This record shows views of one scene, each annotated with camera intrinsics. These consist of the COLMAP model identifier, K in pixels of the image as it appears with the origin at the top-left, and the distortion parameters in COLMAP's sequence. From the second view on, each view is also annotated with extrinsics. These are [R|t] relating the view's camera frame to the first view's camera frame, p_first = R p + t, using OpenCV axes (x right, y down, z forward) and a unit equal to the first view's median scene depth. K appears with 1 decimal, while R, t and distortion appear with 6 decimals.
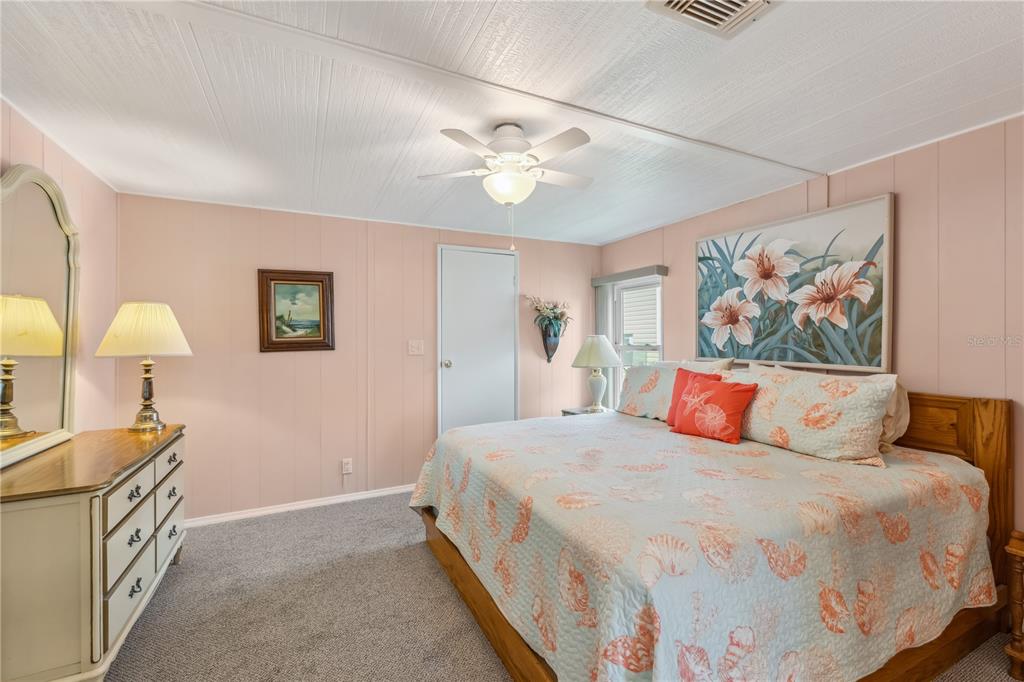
lens RADIAL K [[431.3, 0, 512.0], [0, 431.3, 341.0], [0, 0, 1]] dist [-0.000053, -0.000025]
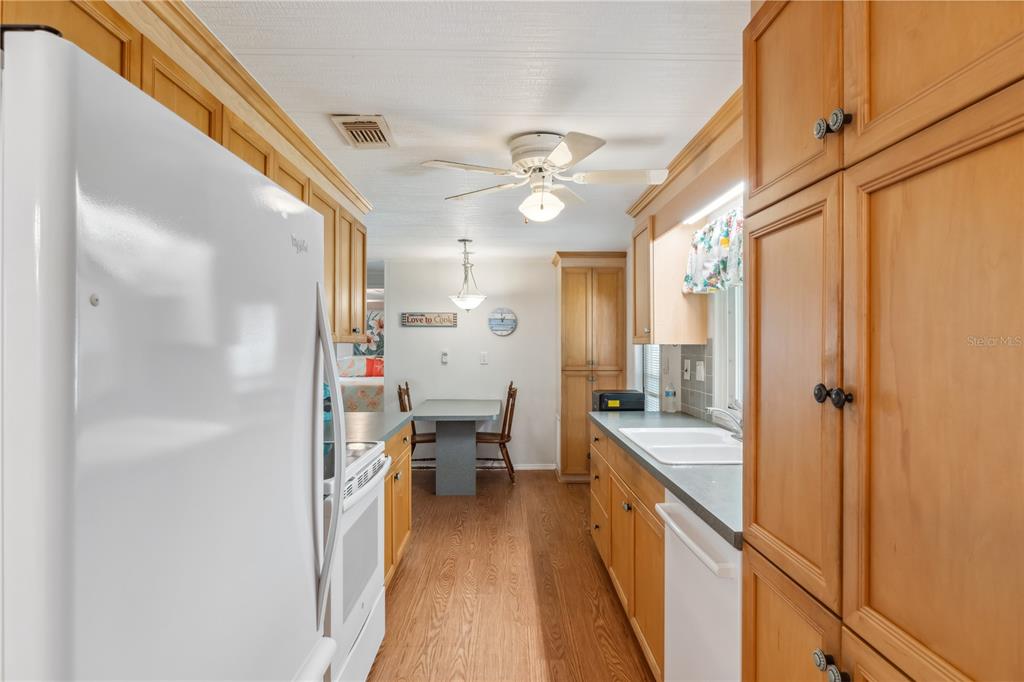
lens RADIAL K [[543.3, 0, 512.0], [0, 543.3, 341.0], [0, 0, 1]] dist [-0.000191, -0.000016]
pose [[0.427984, 0.010615, 0.903724, -2.301812], [-0.000697, 0.999935, -0.011415, -0.012128], [-0.903786, 0.004256, 0.427963, -1.362510]]
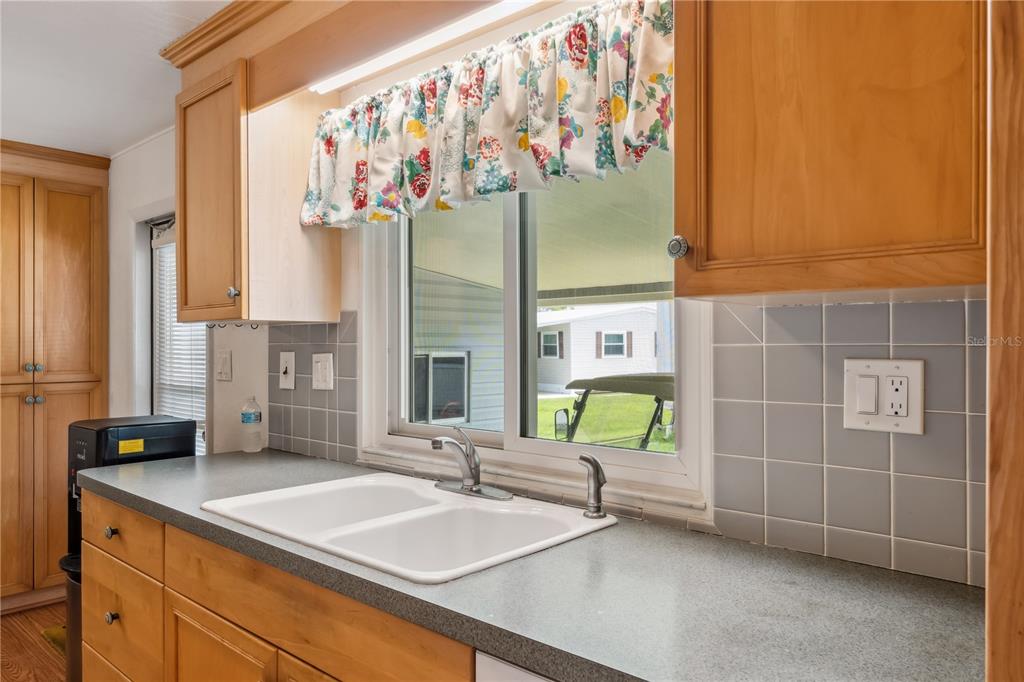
lens RADIAL K [[707.3, 0, 512.0], [0, 707.3, 343.5], [0, 0, 1]] dist [-0.001219, -0.000264]
pose [[-0.371621, 0.009916, 0.928331, -1.998582], [0.004369, 0.999951, -0.008932, 0.009325], [-0.928374, 0.000736, -0.371646, -1.169028]]
